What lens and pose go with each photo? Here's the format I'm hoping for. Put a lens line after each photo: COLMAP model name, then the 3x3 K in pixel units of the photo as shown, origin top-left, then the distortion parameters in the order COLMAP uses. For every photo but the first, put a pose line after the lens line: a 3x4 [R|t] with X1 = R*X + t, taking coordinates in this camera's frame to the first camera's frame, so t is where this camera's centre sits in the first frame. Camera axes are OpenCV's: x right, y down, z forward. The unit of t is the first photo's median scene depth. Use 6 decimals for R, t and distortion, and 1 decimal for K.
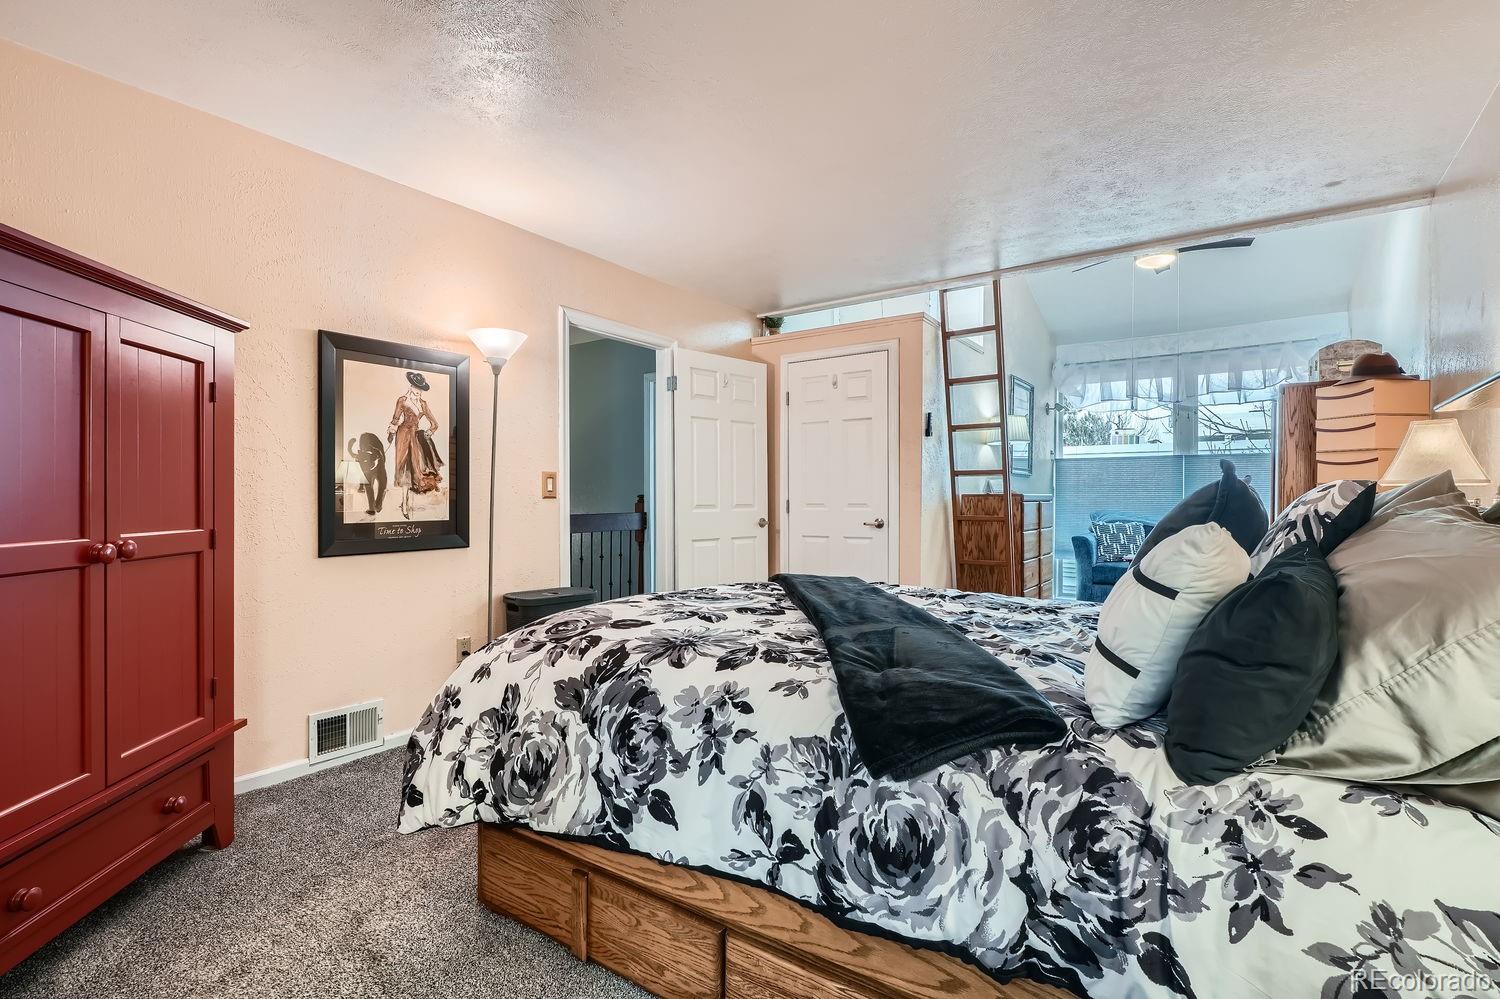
lens RADIAL K [[724.5, 0, 747.0], [0, 724.5, 493.7], [0, 0, 1]] dist [-0.005243, 0.000916]
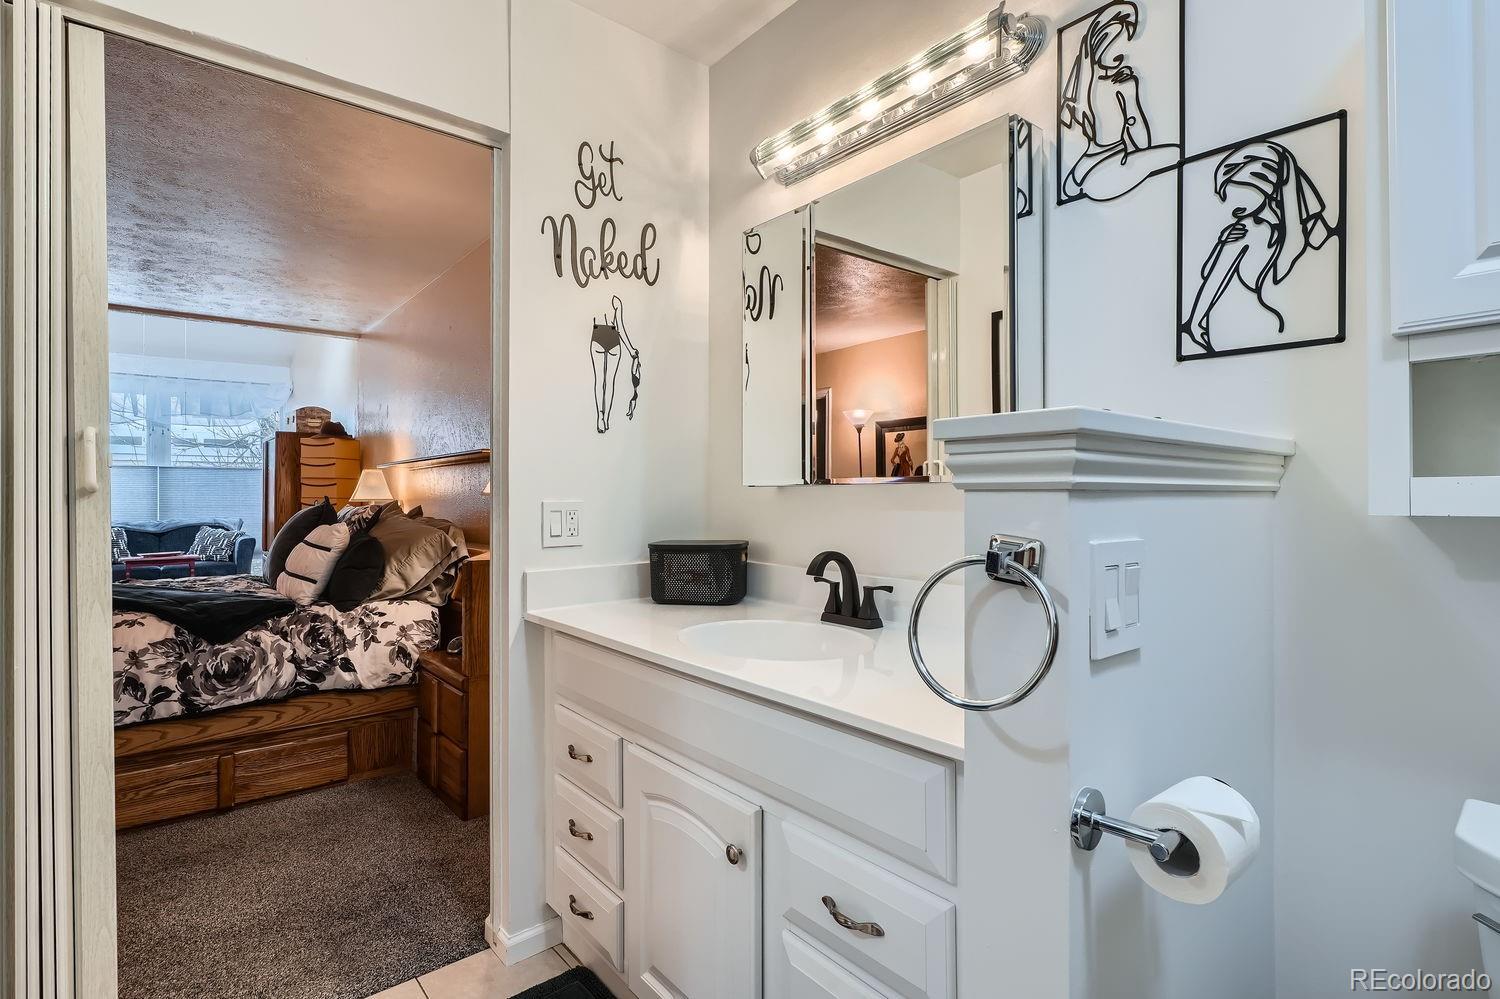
lens RADIAL K [[724.5, 0, 747.0], [0, 724.5, 493.7], [0, 0, 1]] dist [-0.005243, 0.000916]
pose [[0.262023, 0.000905, 0.965061, -1.653528], [-0.000203, 1.000000, -0.000883, -0.069479], [-0.965062, 0.000035, 0.262023, -1.237259]]
